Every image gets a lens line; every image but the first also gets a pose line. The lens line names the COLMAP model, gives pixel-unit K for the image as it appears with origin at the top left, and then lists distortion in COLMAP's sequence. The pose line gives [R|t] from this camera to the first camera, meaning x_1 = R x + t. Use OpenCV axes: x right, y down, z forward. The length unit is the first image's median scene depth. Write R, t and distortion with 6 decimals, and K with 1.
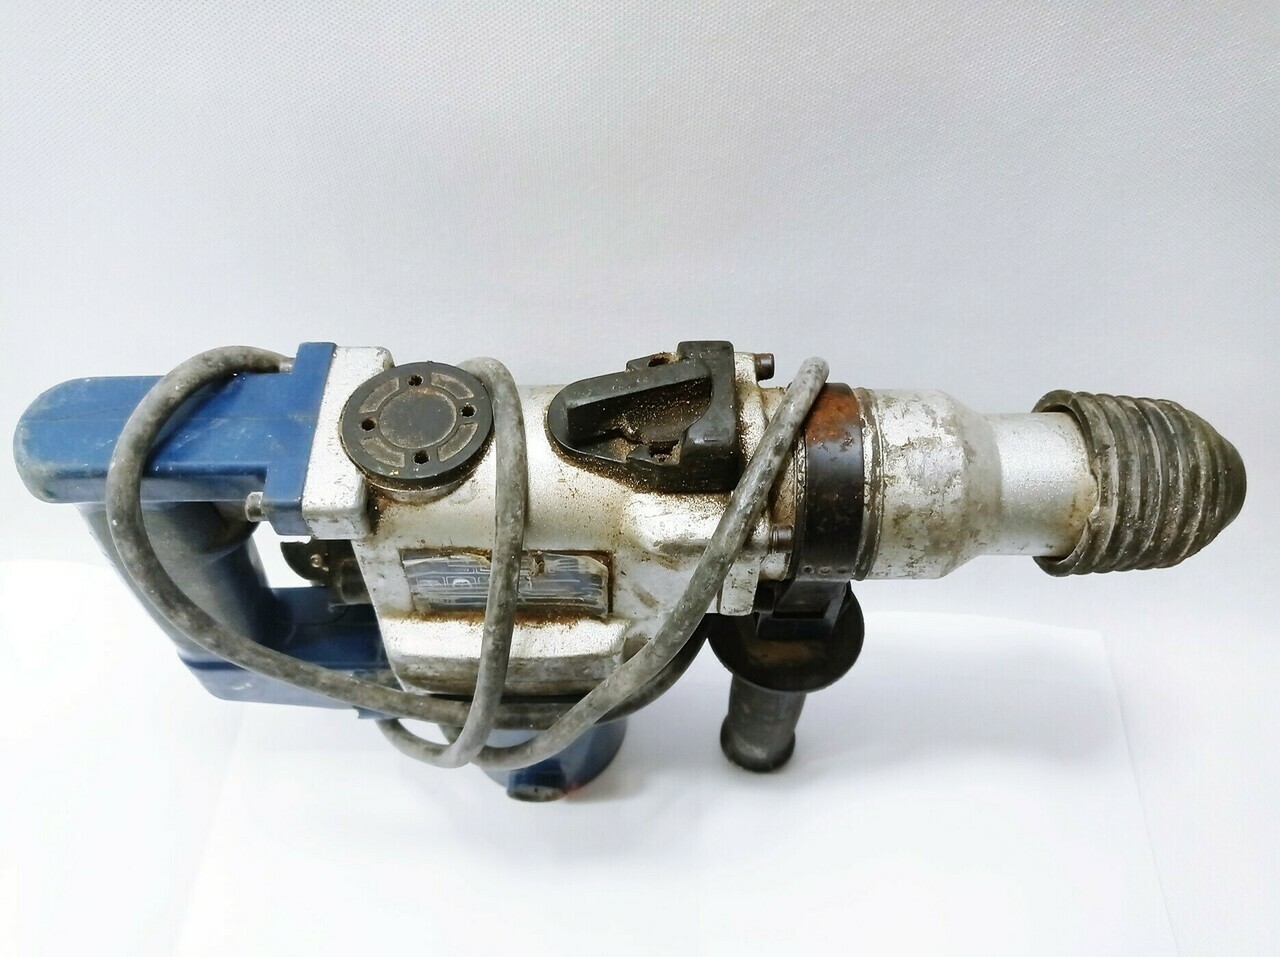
lens RADIAL K [[1016.8, 0, 638.1], [0, 1016.8, 506.3], [0, 0, 1]] dist [0.071016, -0.008217]
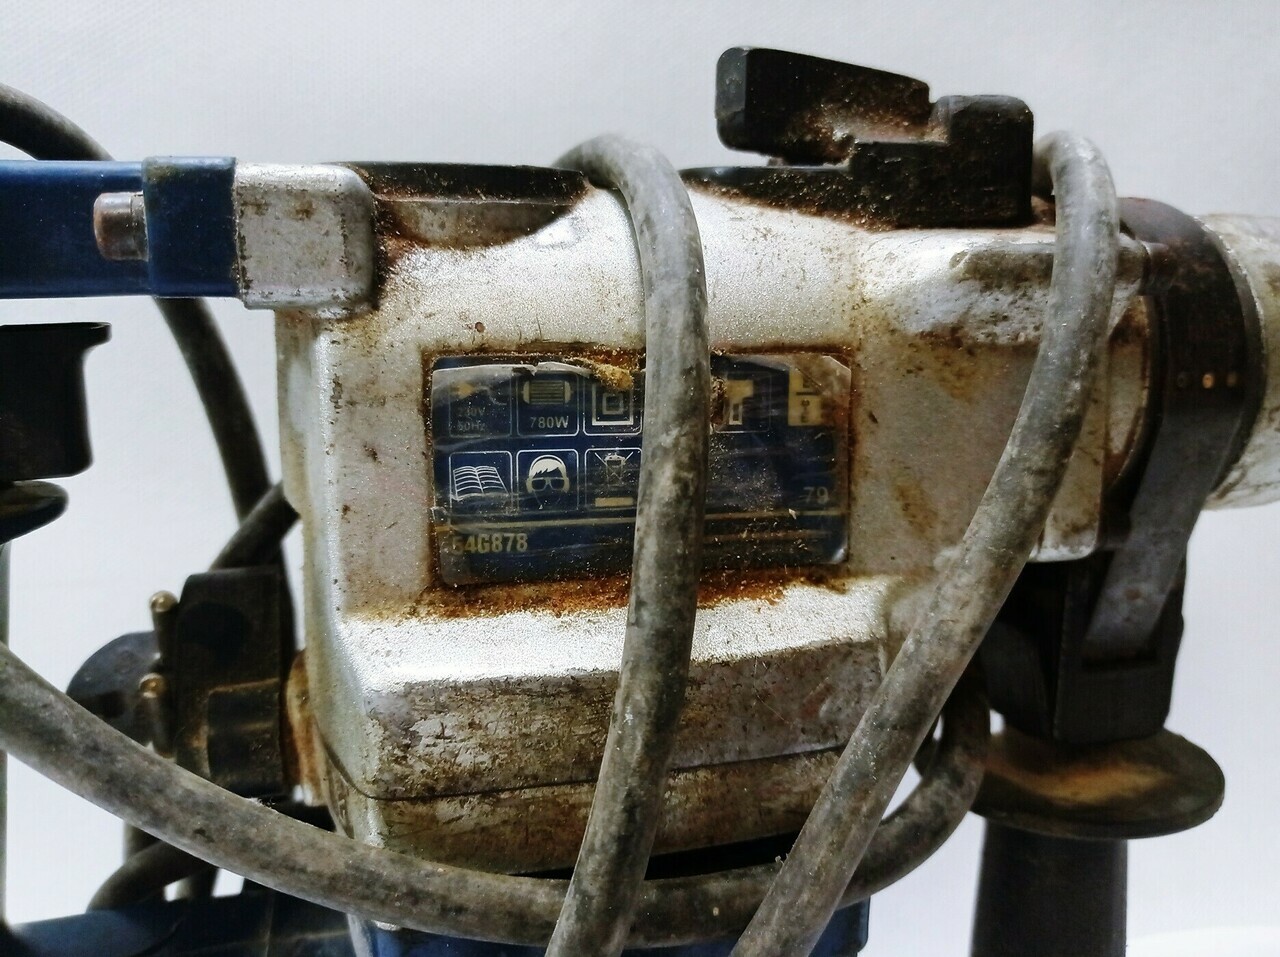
lens RADIAL K [[1038.1, 0, 646.0], [0, 1038.1, 497.9], [0, 0, 1]] dist [0.001634, -0.013036]
pose [[0.962794, -0.055023, 0.264575, -0.266148], [0.220829, 0.724513, -0.652928, 0.414269], [-0.155762, 0.687061, 0.709708, 0.704942]]
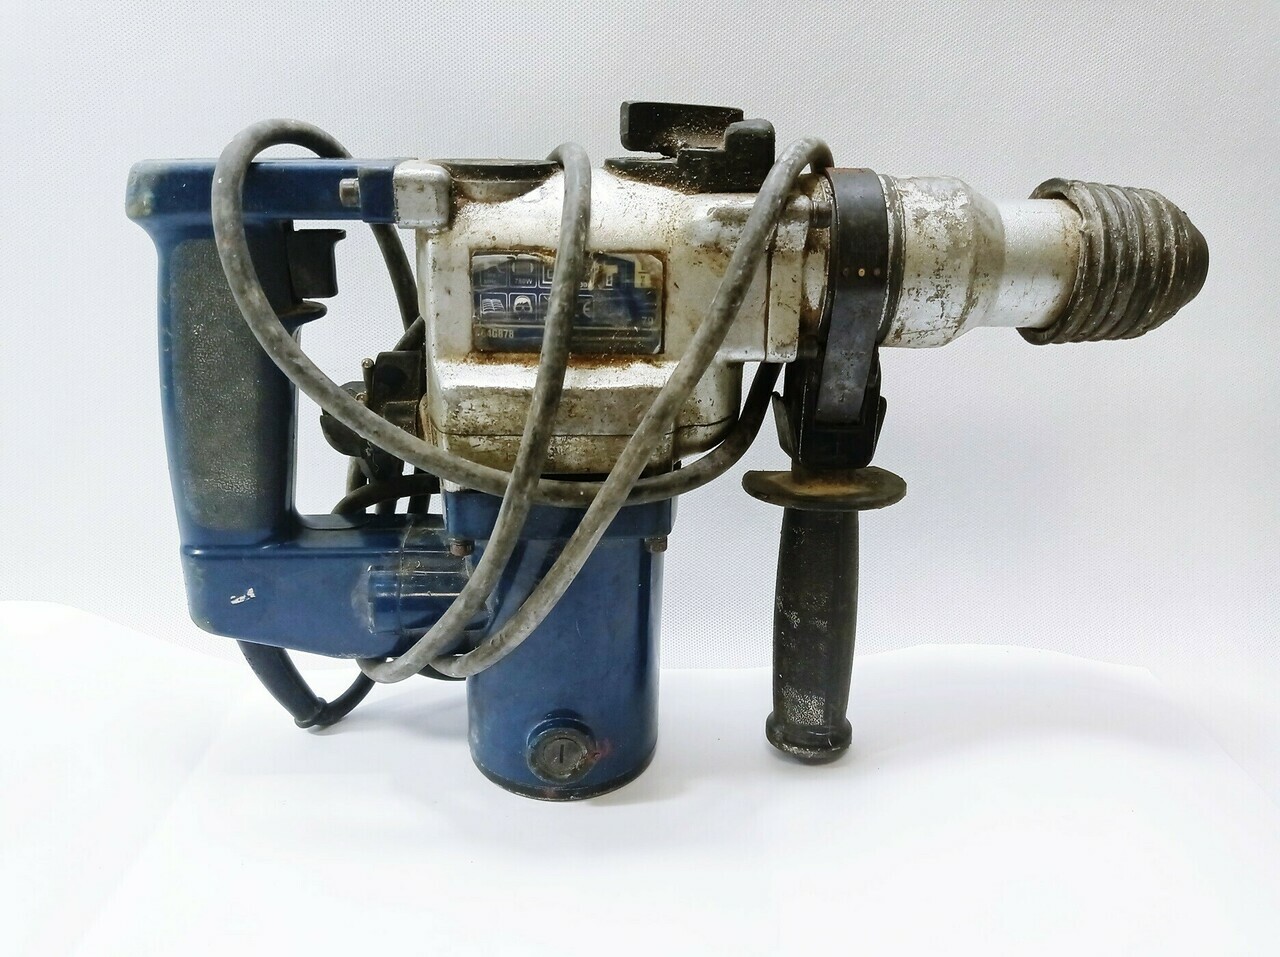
lens RADIAL K [[1016.8, 0, 638.1], [0, 1016.8, 506.3], [0, 0, 1]] dist [0.071016, -0.008217]
pose [[0.997356, -0.012838, 0.071532, -0.138899], [0.052713, 0.805370, -0.590424, 0.913908], [-0.050029, 0.592634, 0.803917, 0.284307]]
